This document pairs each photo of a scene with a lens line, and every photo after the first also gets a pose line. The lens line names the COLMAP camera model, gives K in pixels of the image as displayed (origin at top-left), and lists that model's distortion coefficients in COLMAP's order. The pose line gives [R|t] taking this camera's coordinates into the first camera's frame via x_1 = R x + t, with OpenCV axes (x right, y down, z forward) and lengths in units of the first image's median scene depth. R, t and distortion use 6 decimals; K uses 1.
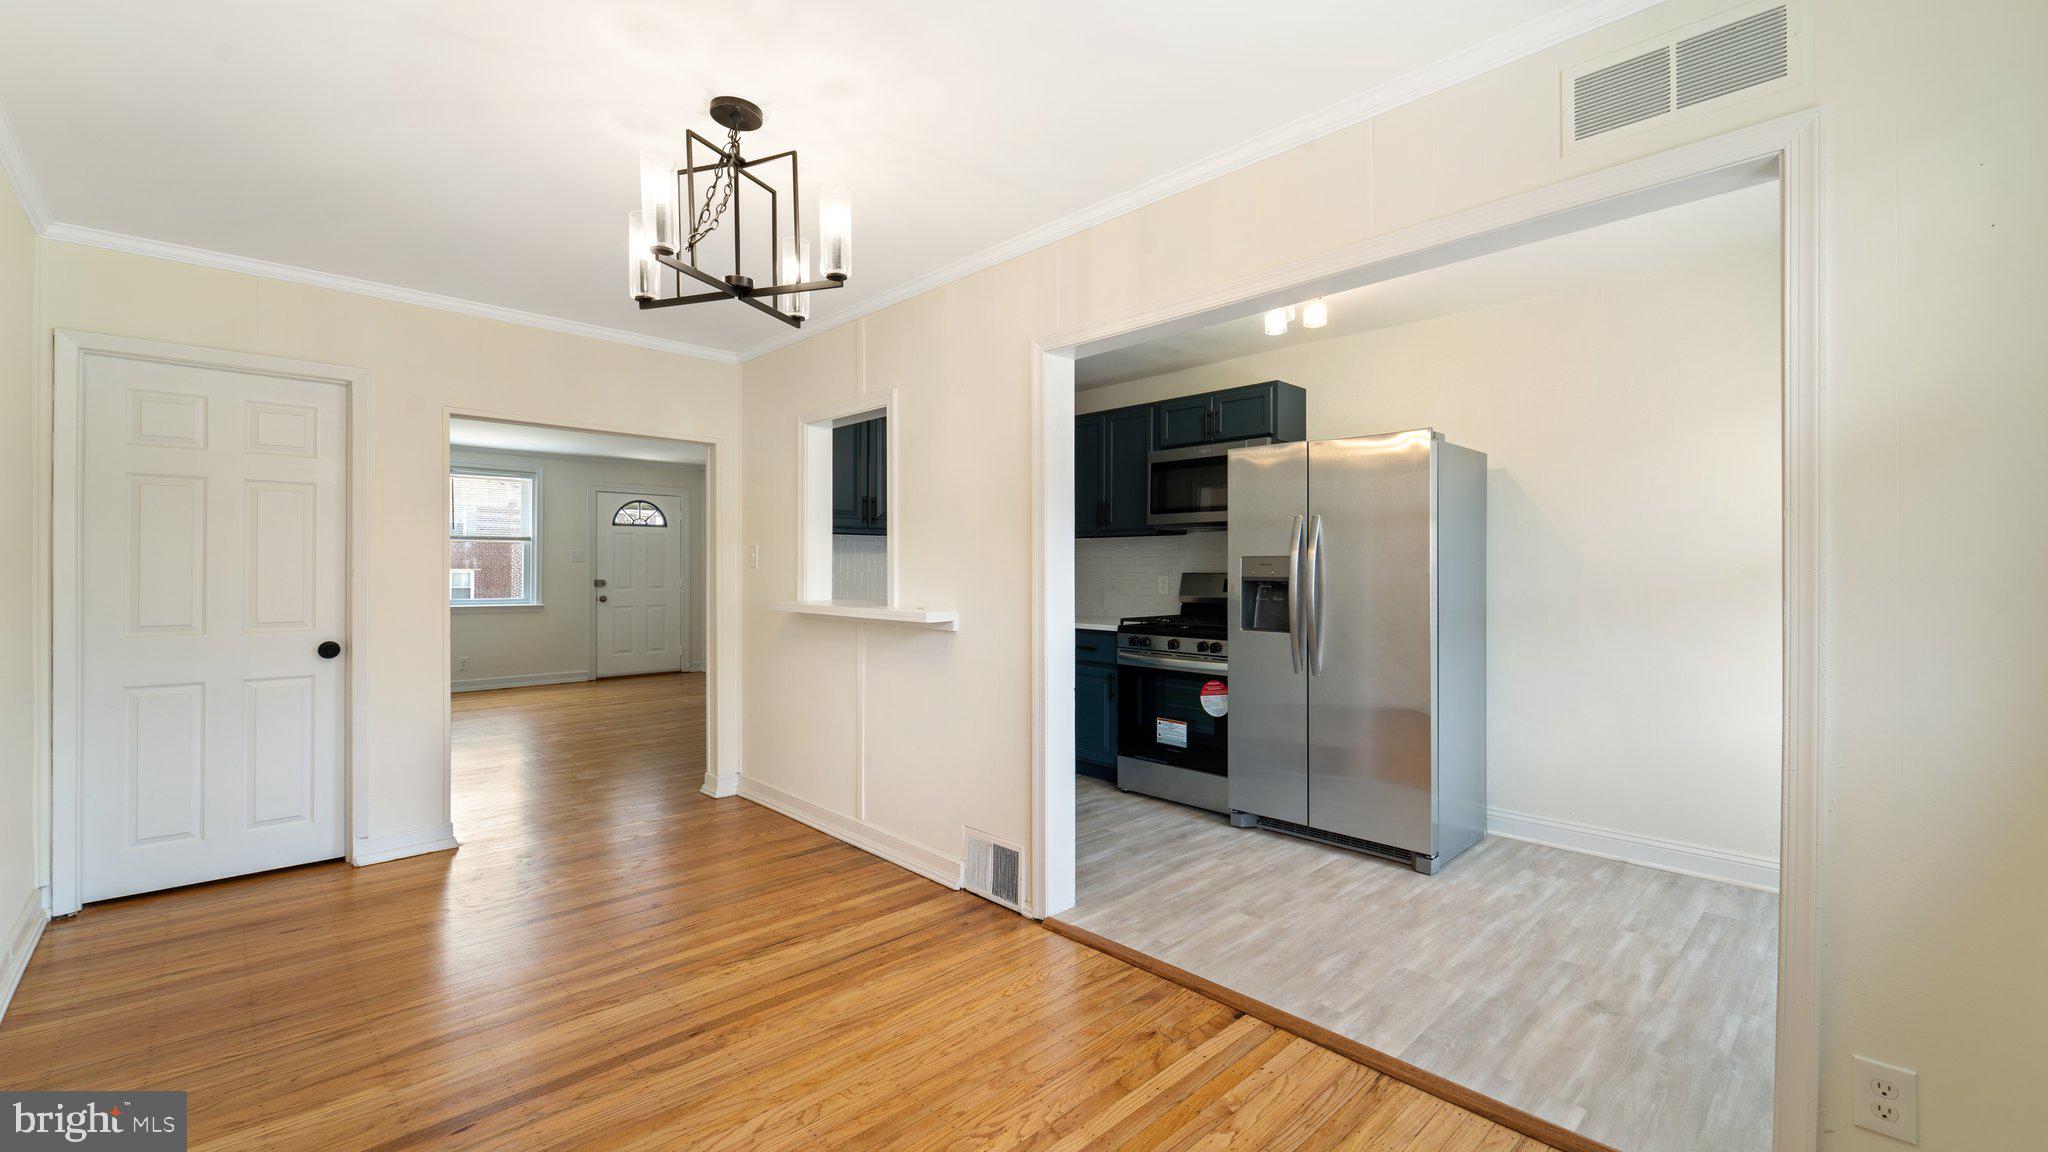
lens RADIAL K [[824.0, 0, 1030.3], [0, 824.0, 566.8], [0, 0, 1]] dist [-0.003744, -0.002633]
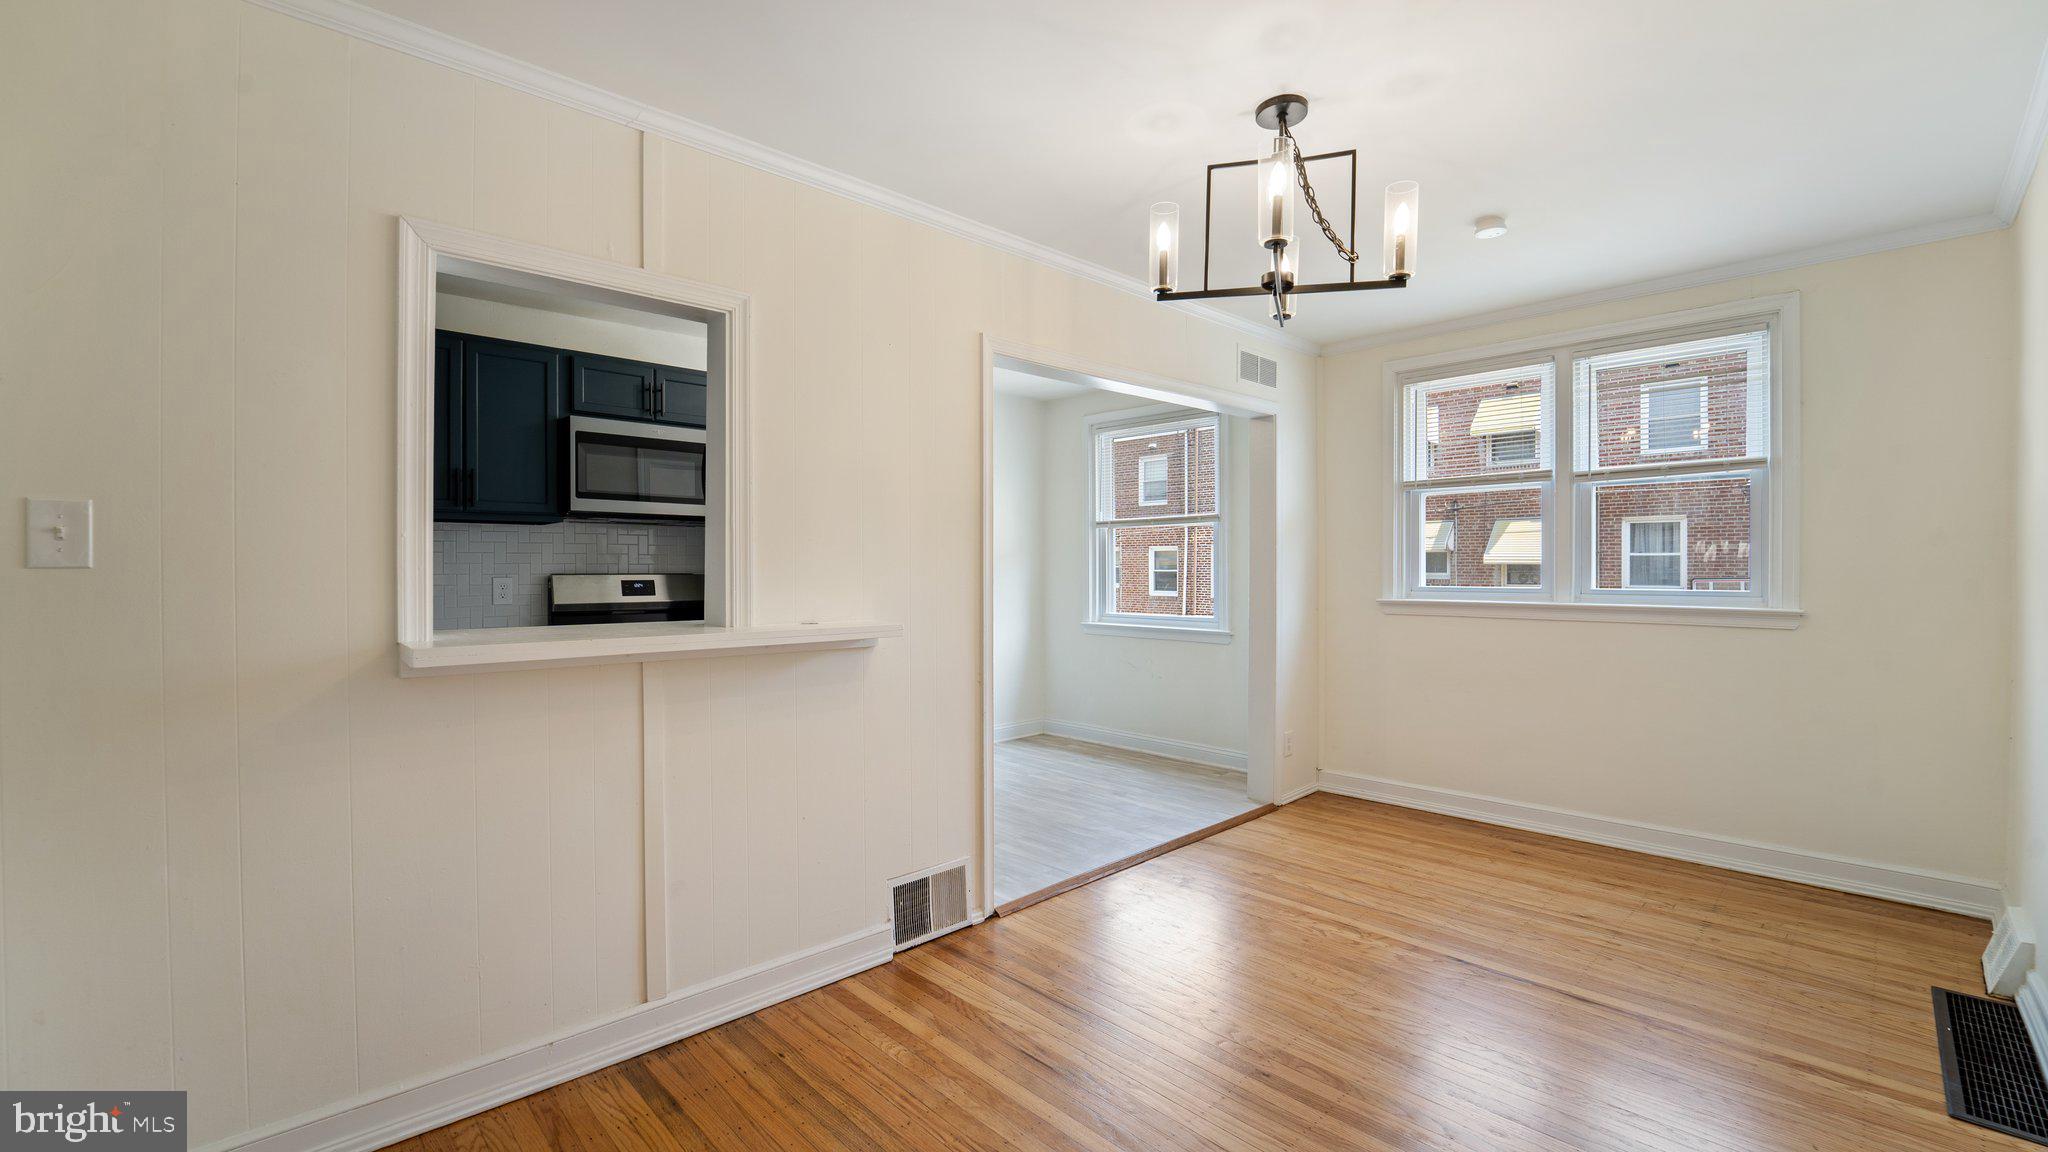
lens RADIAL K [[824.0, 0, 1028.0], [0, 824.0, 566.9], [0, 0, 1]] dist [-0.003744, -0.002633]
pose [[0.036171, -0.000309, 0.999346, -0.974848], [0.003528, 0.999994, 0.000181, 0.002225], [-0.999339, 0.003520, 0.036172, 0.899787]]
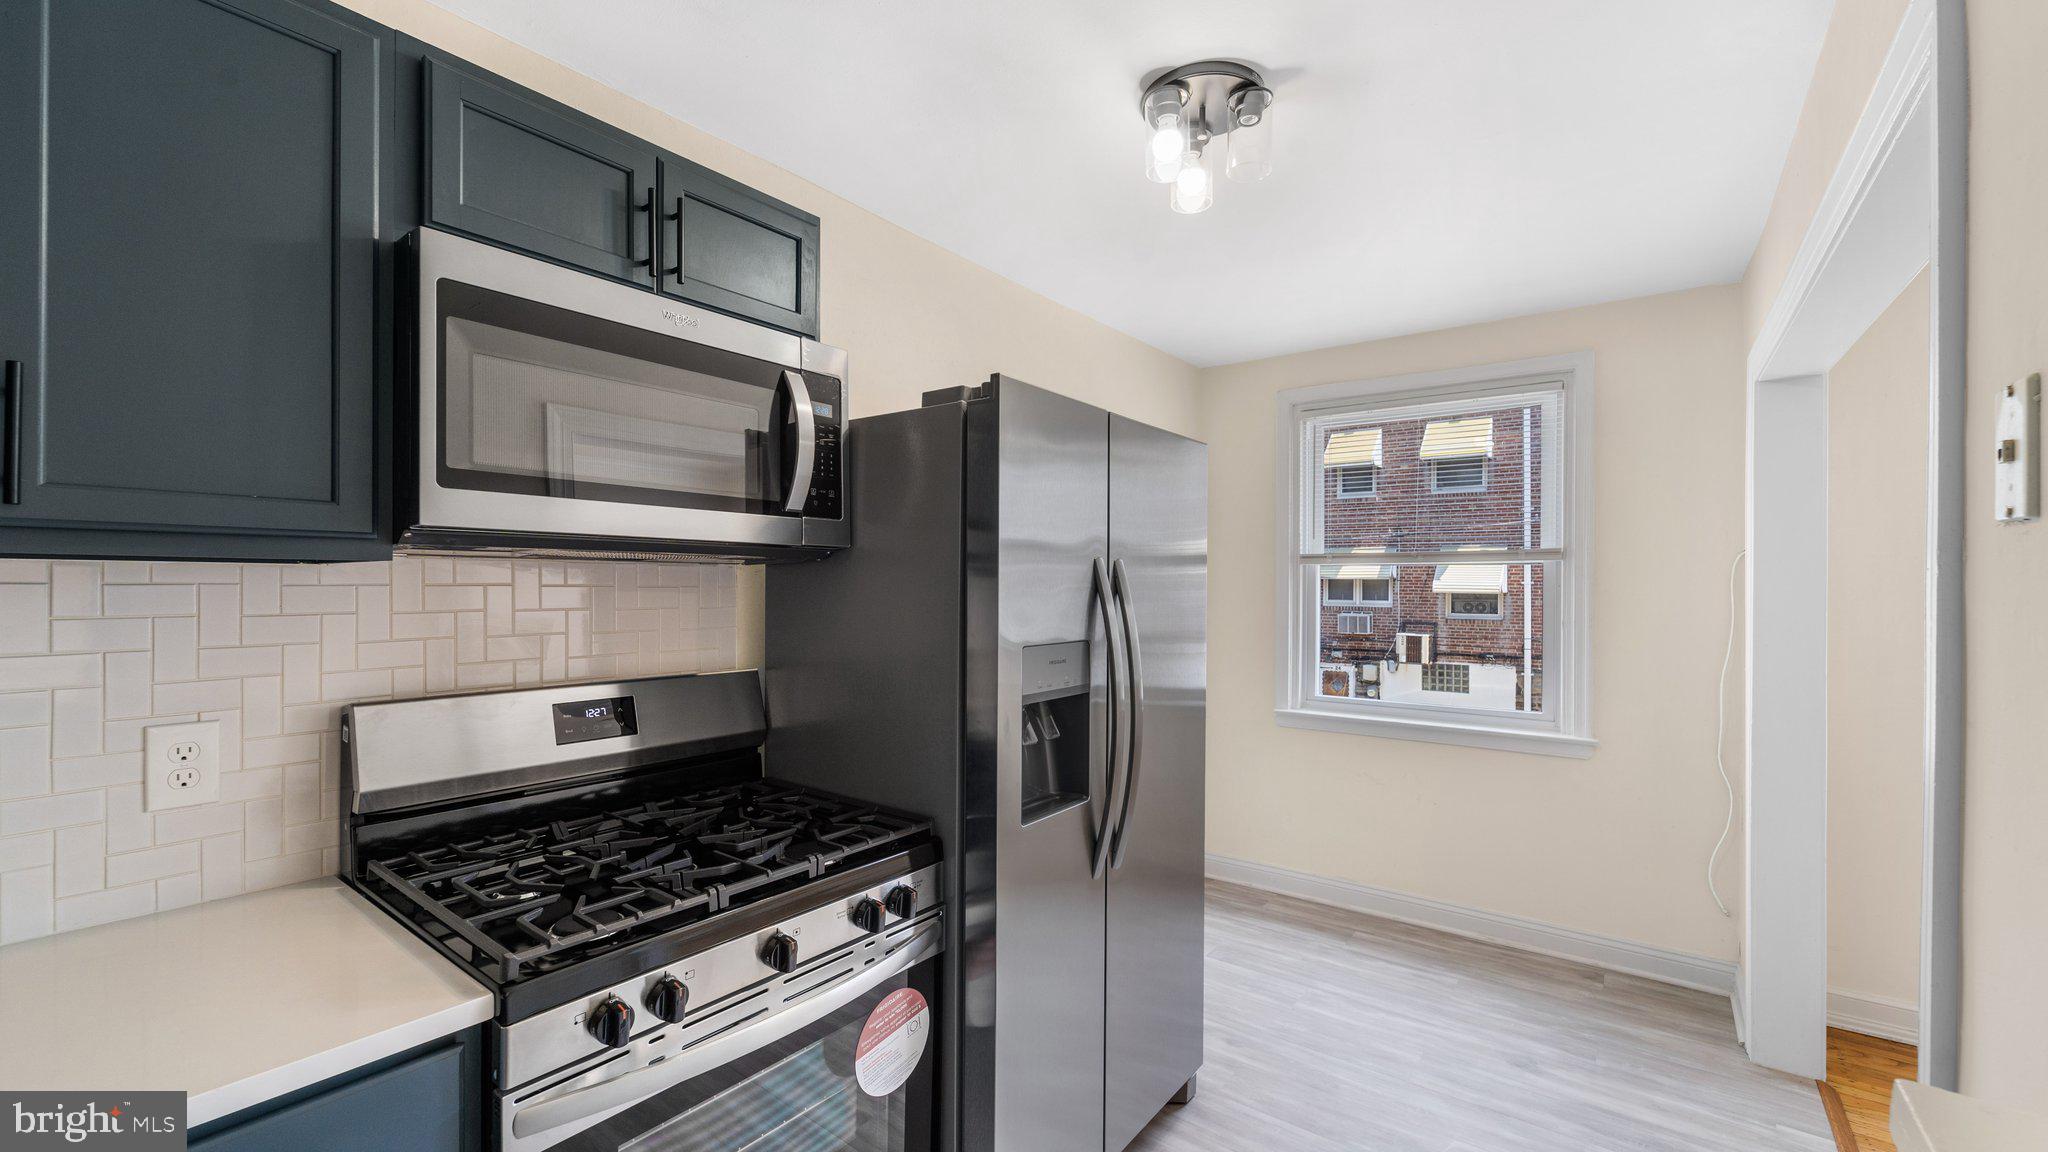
lens RADIAL K [[824.0, 0, 1037.5], [0, 824.0, 587.8], [0, 0, 1]] dist [-0.003744, -0.002633]
pose [[-0.130561, -0.006991, 0.991416, -0.203600], [-0.008542, 0.999946, 0.005926, -0.058476], [-0.991404, -0.007695, -0.130613, 1.382135]]
